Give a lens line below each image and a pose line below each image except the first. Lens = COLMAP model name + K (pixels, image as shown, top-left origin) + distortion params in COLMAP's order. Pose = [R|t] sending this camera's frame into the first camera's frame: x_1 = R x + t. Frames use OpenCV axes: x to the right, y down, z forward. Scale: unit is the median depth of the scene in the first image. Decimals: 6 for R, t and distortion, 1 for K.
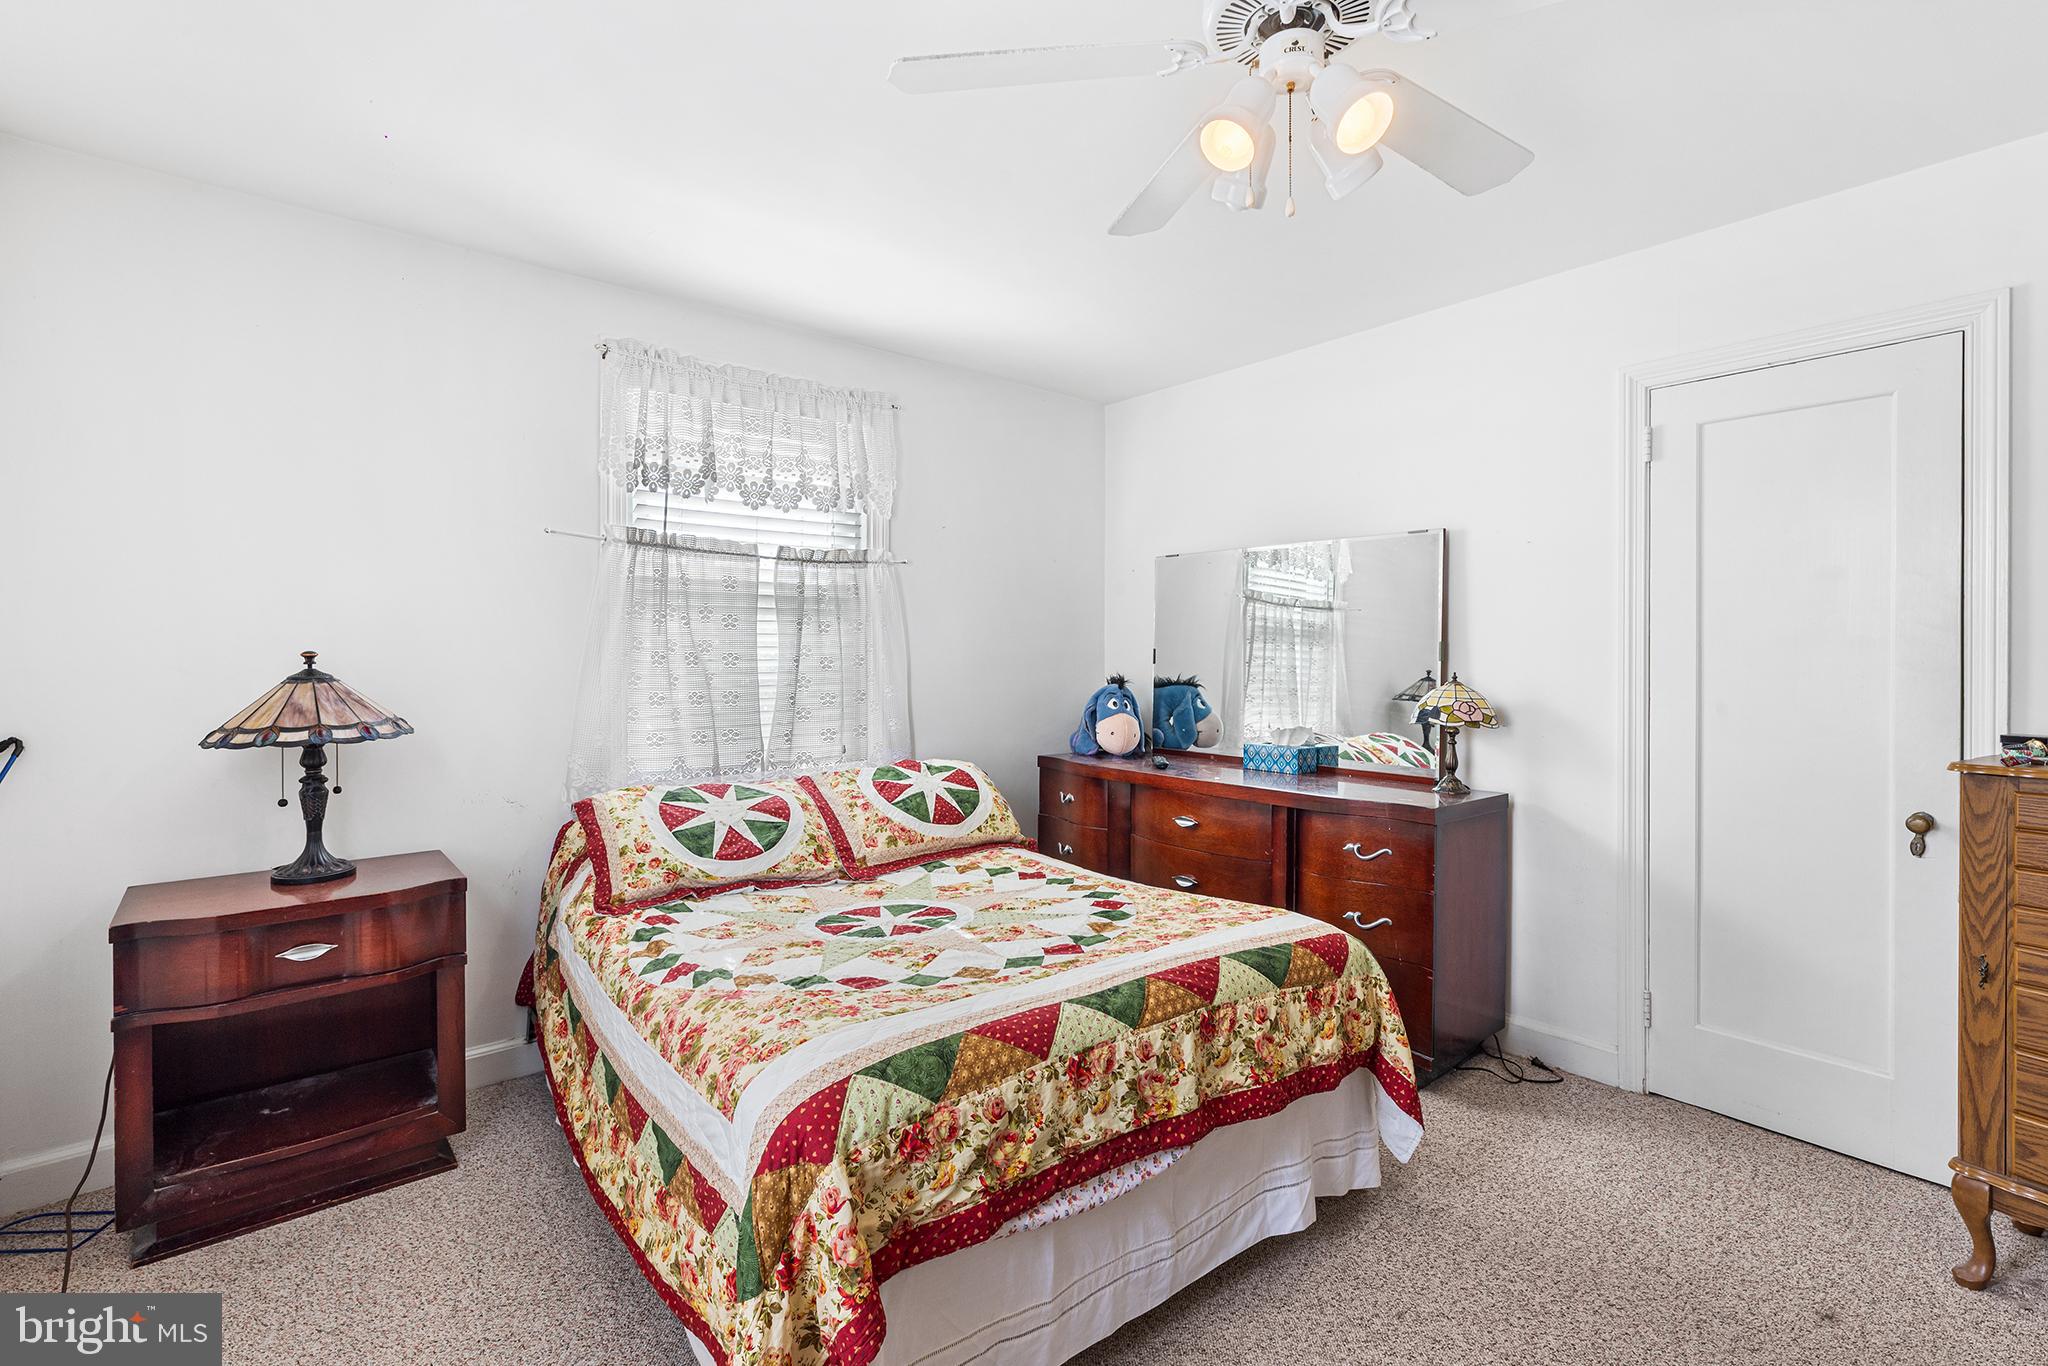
lens RADIAL K [[919.0, 0, 1017.8], [0, 919.0, 674.2], [0, 0, 1]] dist [-0.001041, 0.000690]
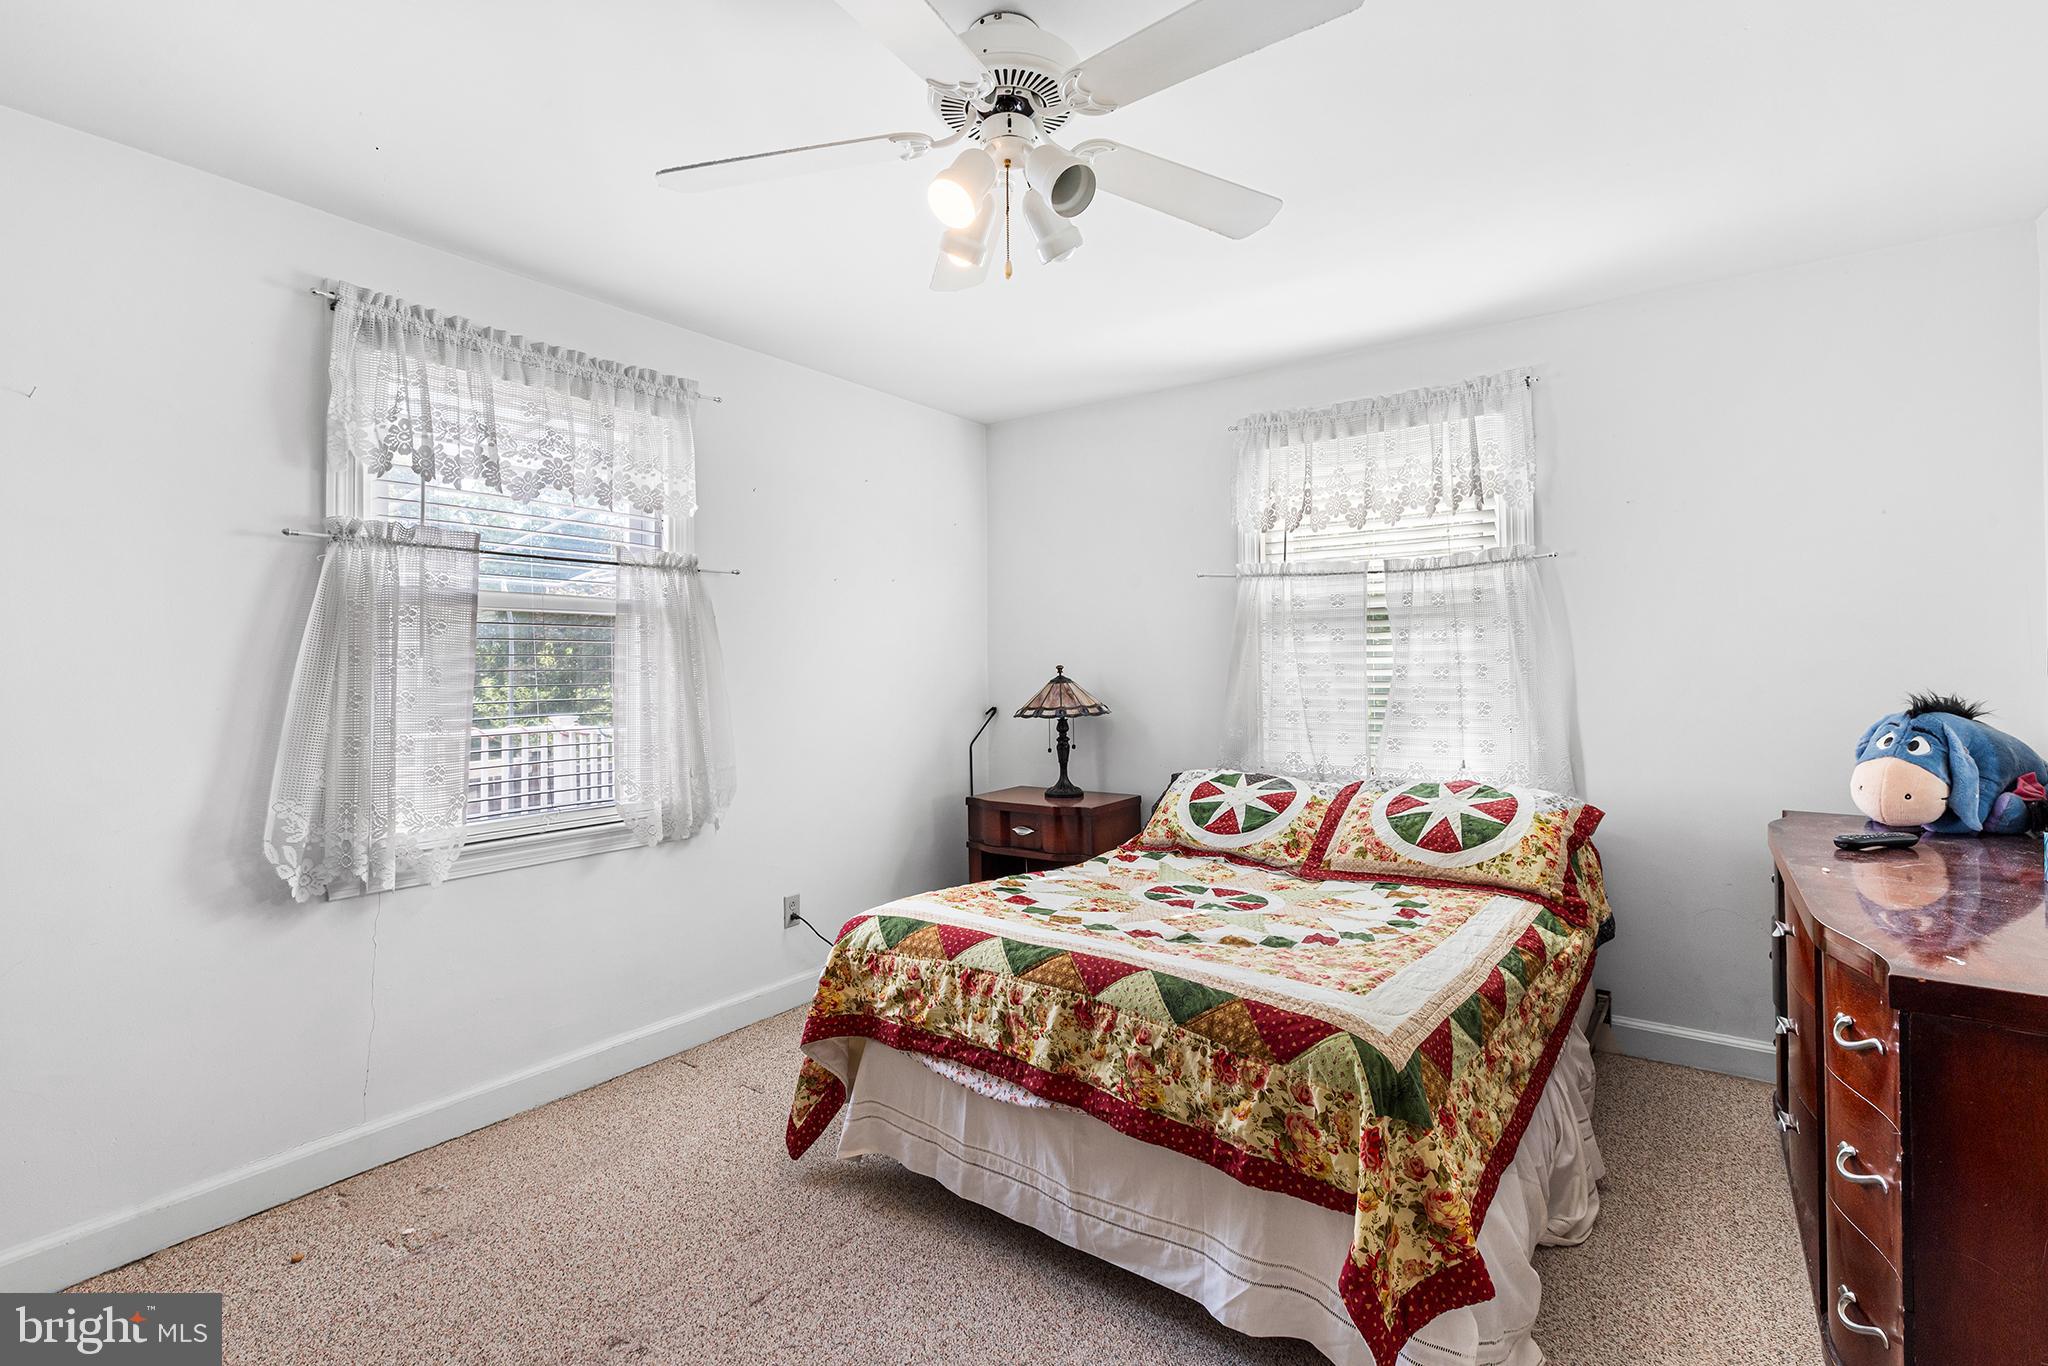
lens RADIAL K [[919.0, 0, 1020.7], [0, 919.0, 672.0], [0, 0, 1]] dist [-0.001041, 0.000690]
pose [[0.265058, 0.003650, -0.964226, 1.077342], [-0.011845, 0.999930, 0.000530, -0.014376], [0.964160, 0.011280, 0.265083, 0.562360]]
